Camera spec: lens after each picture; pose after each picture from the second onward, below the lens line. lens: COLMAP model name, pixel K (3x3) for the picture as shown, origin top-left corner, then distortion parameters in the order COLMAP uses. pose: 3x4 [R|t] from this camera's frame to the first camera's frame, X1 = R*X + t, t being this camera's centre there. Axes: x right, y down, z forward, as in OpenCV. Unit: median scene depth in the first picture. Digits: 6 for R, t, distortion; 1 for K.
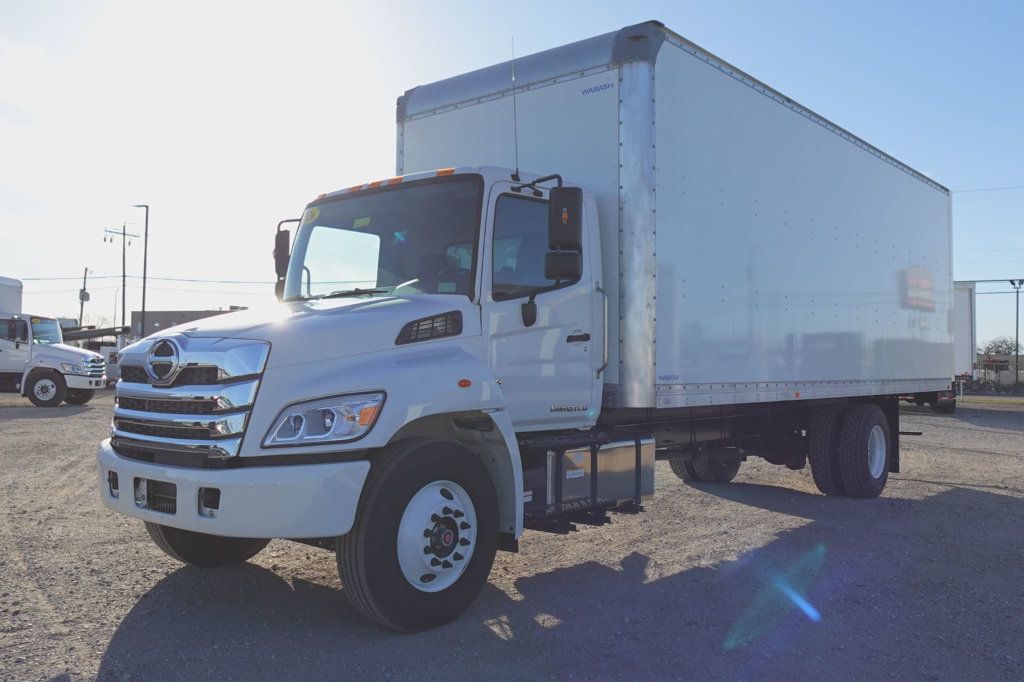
lens RADIAL K [[892.1, 0, 512.0], [0, 892.1, 341.0], [0, 0, 1]] dist [-0.008477, 0.002925]
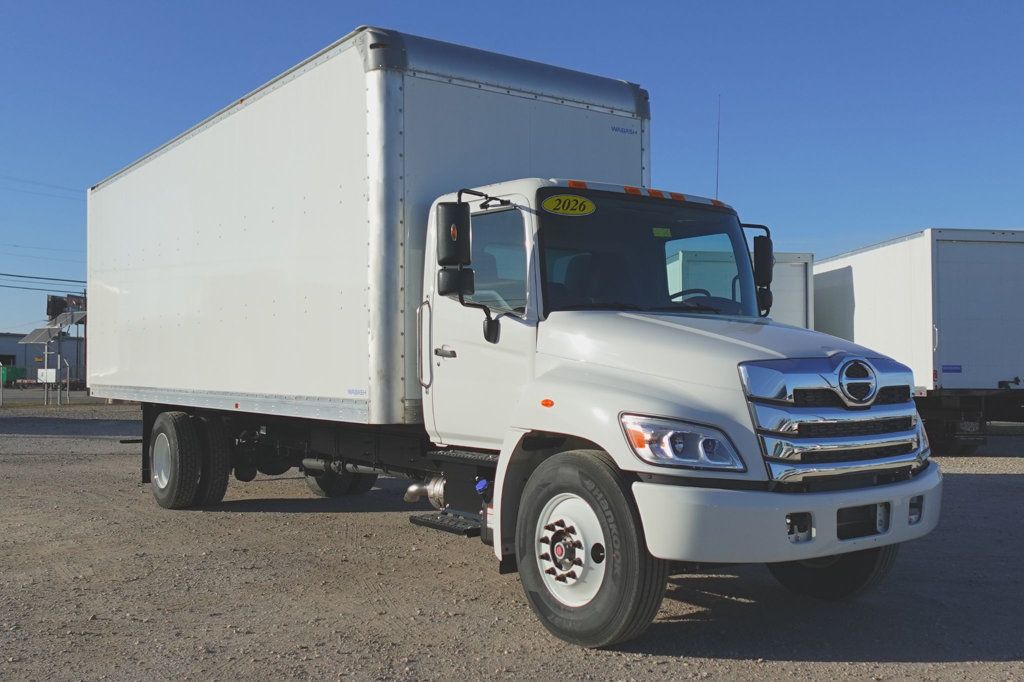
lens RADIAL K [[993.4, 0, 512.0], [0, 993.4, 341.0], [0, 0, 1]] dist [-0.010494, -0.006057]
pose [[0.240016, 0.016091, 0.970635, -1.294181], [-0.025154, 0.999630, -0.010352, -0.001423], [-0.970443, -0.021931, 0.240332, 0.935748]]
